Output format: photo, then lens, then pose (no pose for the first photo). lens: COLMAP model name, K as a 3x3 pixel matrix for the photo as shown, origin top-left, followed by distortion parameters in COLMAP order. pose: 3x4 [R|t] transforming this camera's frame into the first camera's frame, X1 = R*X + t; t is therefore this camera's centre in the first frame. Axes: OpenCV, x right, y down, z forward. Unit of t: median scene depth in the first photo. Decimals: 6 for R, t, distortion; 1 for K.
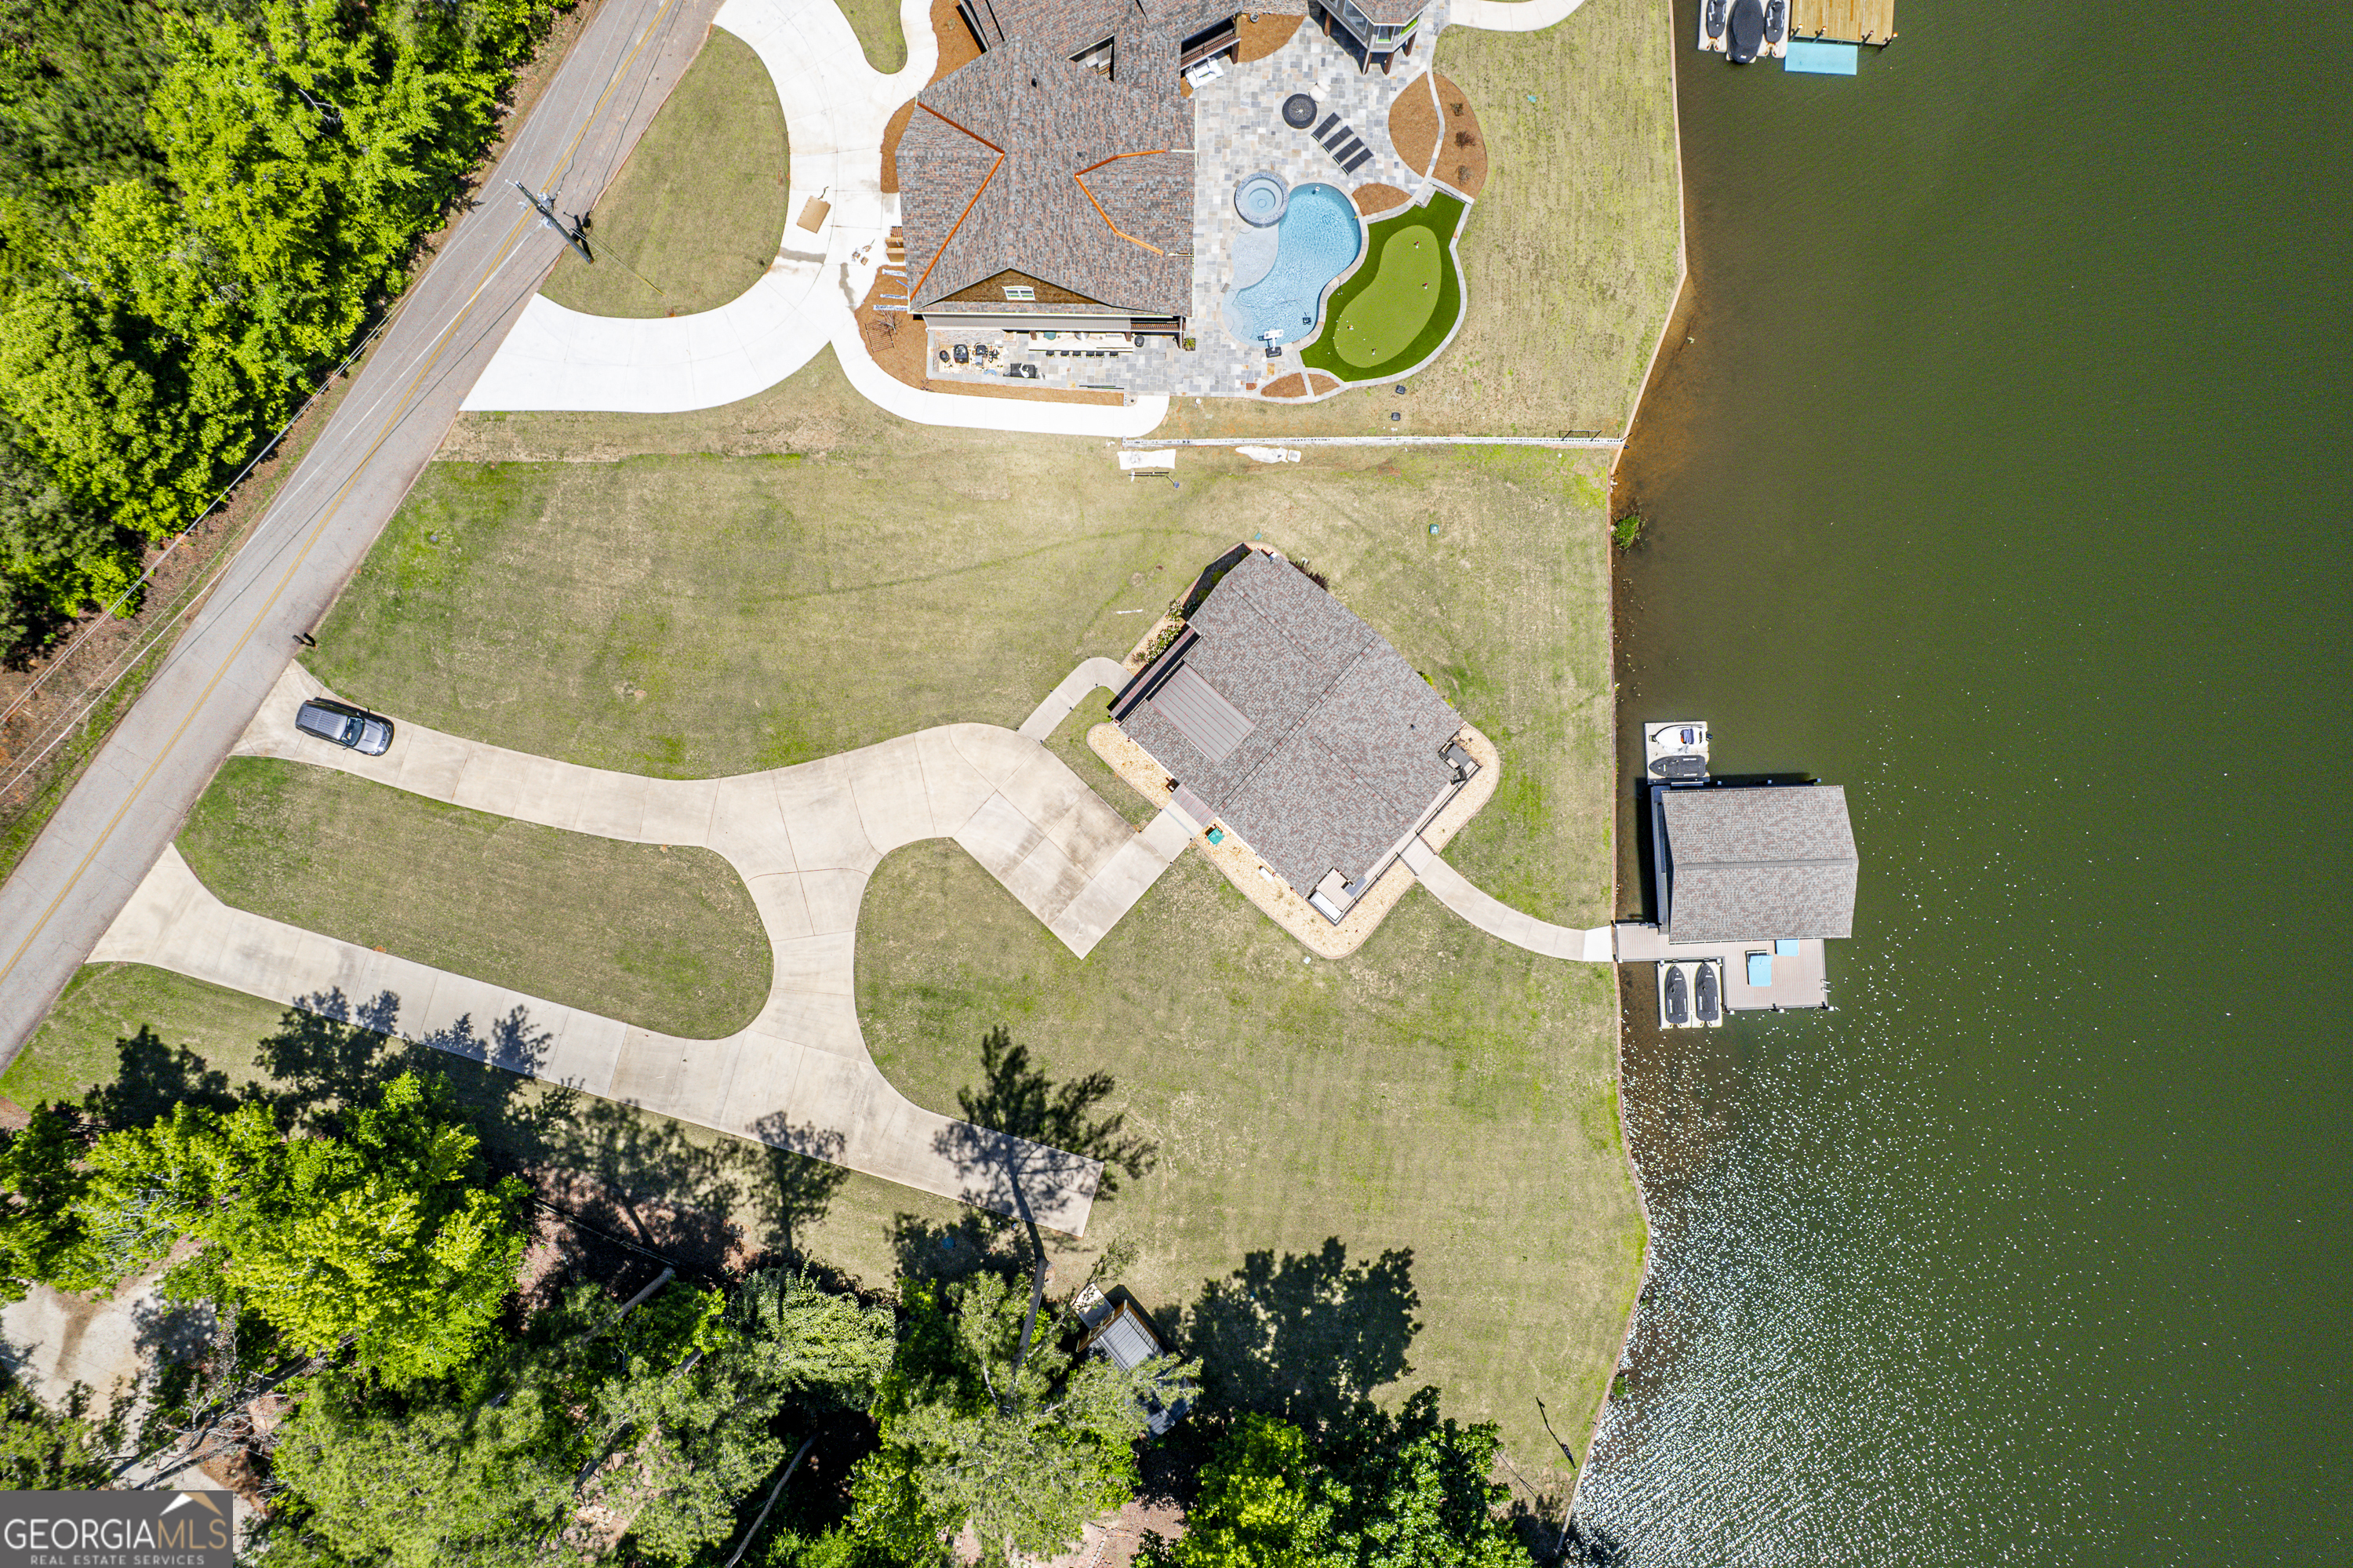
lens RADIAL K [[1504.8, 0, 1197.3], [0, 1504.8, 784.7], [0, 0, 1]] dist [-0.080789, 0.069664]
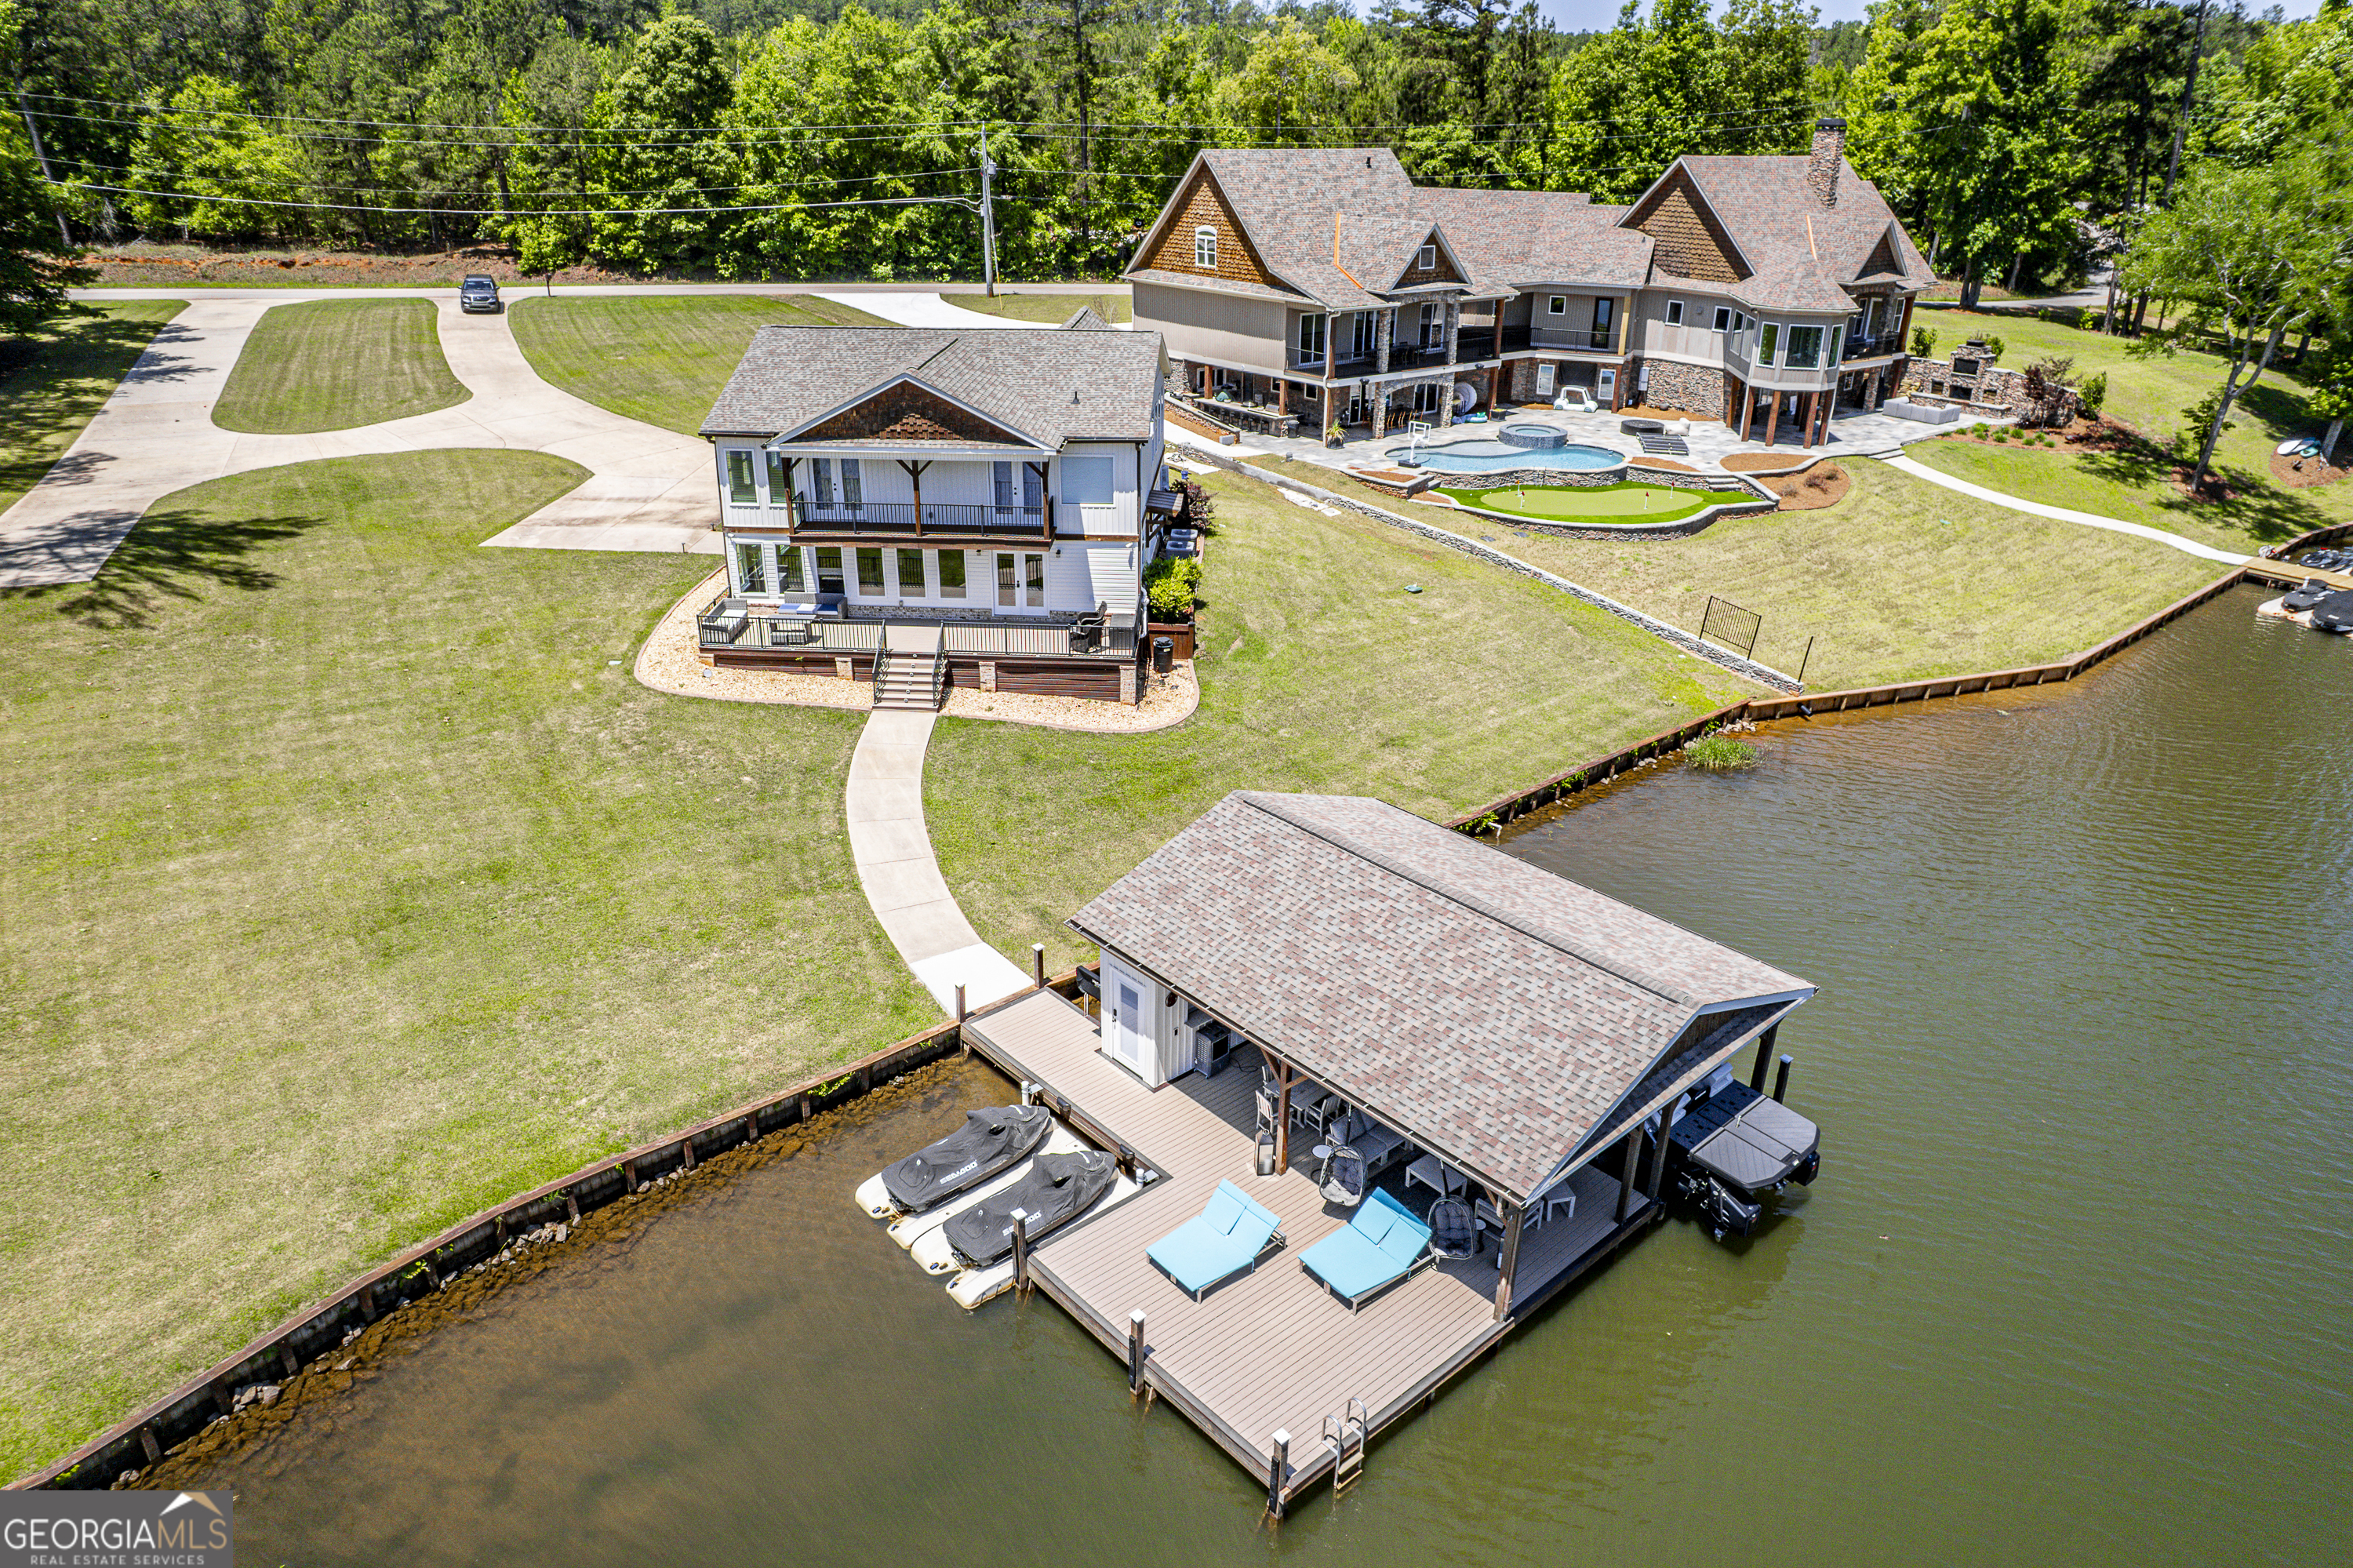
lens RADIAL K [[1504.8, 0, 1186.5], [0, 1504.8, 785.9], [0, 0, 1]] dist [-0.080789, 0.069664]
pose [[0.644900, 0.324328, -0.692037, 0.569085], [-0.763856, 0.303201, -0.569731, 0.274812], [0.025047, 0.896036, 0.443274, 0.845425]]
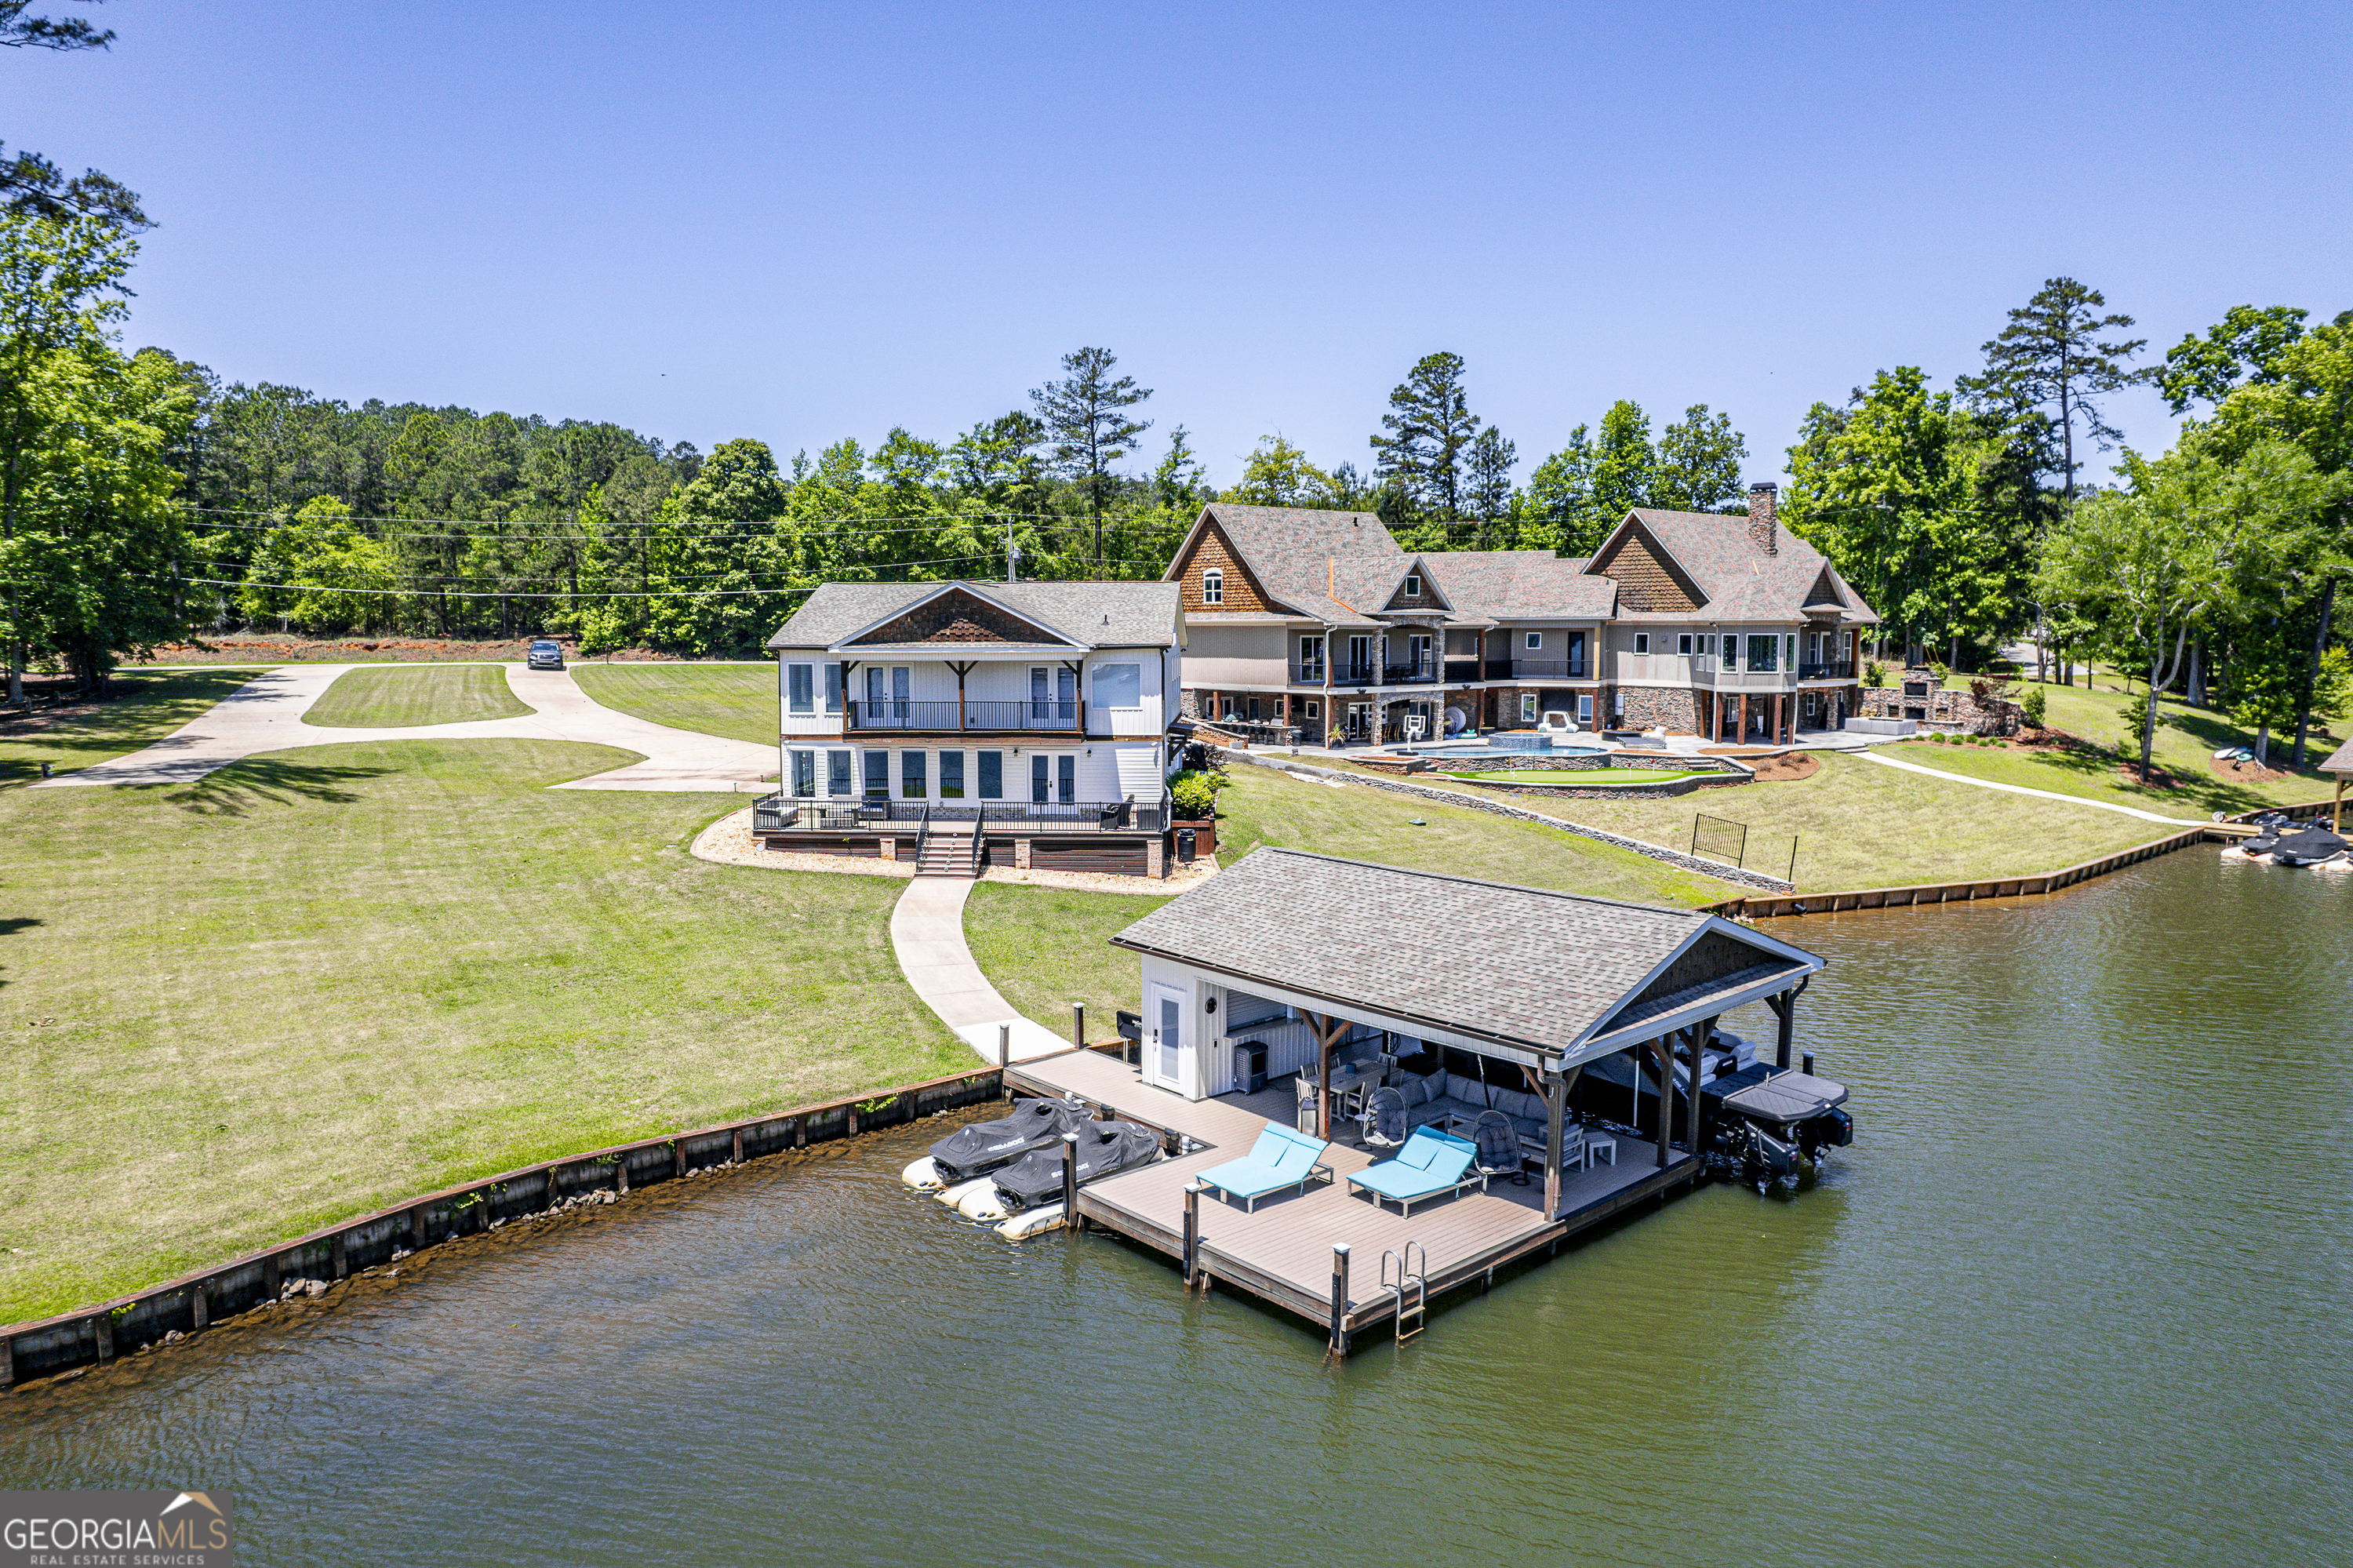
lens RADIAL K [[1504.8, 0, 1186.4], [0, 1504.8, 786.1], [0, 0, 1]] dist [-0.080789, 0.069664]
pose [[0.647413, 0.084012, -0.757495, 0.607333], [-0.761181, 0.121103, -0.637133, 0.322132], [0.038208, 0.989078, 0.142352, 0.937389]]
